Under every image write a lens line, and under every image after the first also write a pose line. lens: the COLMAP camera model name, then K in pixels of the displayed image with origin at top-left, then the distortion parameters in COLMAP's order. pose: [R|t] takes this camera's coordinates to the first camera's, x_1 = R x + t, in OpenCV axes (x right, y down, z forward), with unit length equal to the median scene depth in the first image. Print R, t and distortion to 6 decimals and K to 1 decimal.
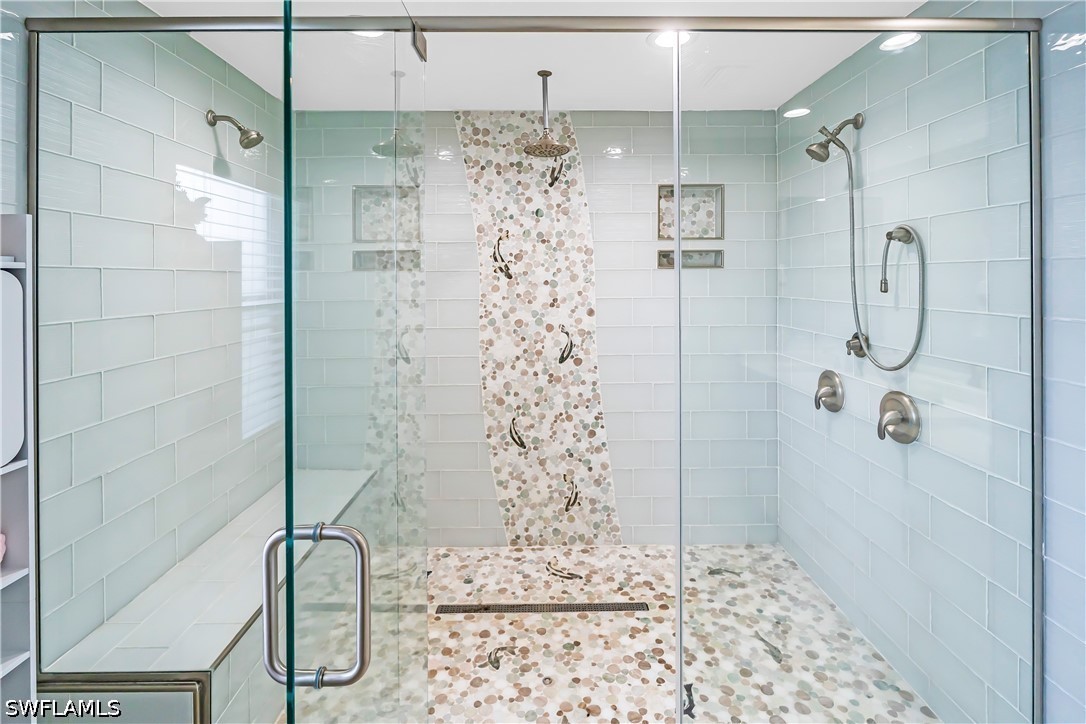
lens RADIAL K [[504.9, 0, 541.0], [0, 504.9, 275.9], [0, 0, 1]] dist [-0.001168, -0.000274]
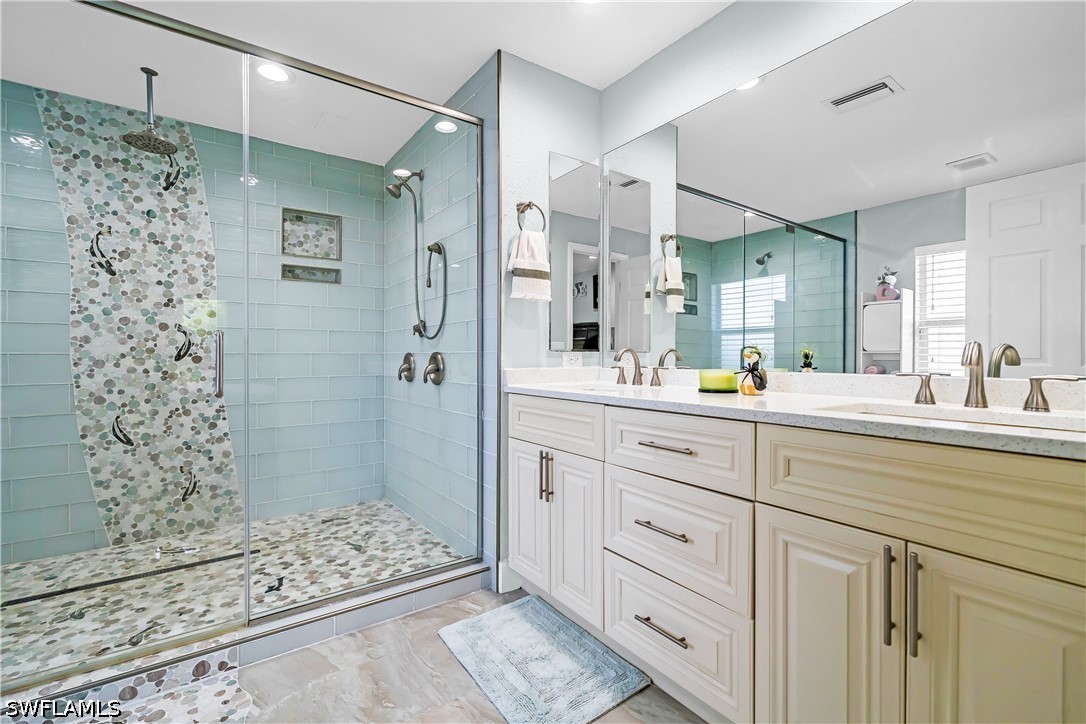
lens RADIAL K [[480.0, 0, 539.9], [0, 480.0, 358.0], [0, 0, 1]] dist [-0.001867, -0.000574]
pose [[0.818833, 0.002326, 0.574027, 0.084972], [-0.005212, 0.999981, 0.003382, 0.159897], [-0.574008, -0.005761, 0.818829, -0.248416]]
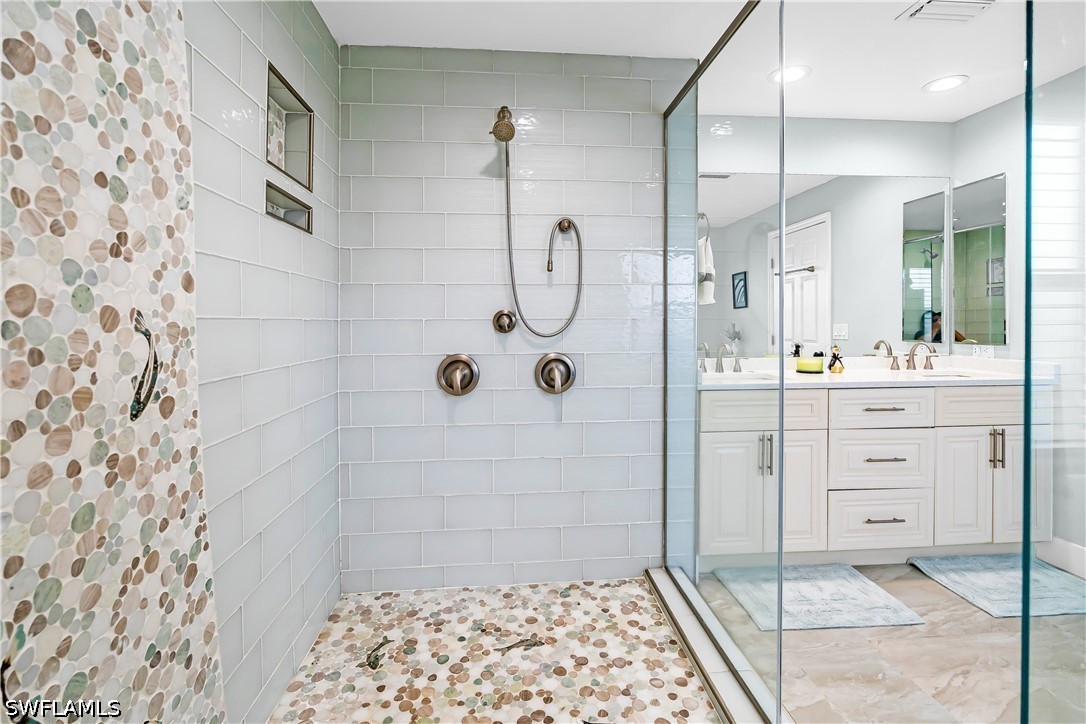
lens RADIAL K [[496.8, 0, 543.3], [0, 496.8, 326.0], [0, 0, 1]] dist [-0.000556, -0.000251]
pose [[-0.075699, -0.000651, 0.997130, -0.330217], [0.002998, 0.999995, 0.000880, 0.108477], [-0.997126, 0.003056, -0.075697, 0.740936]]
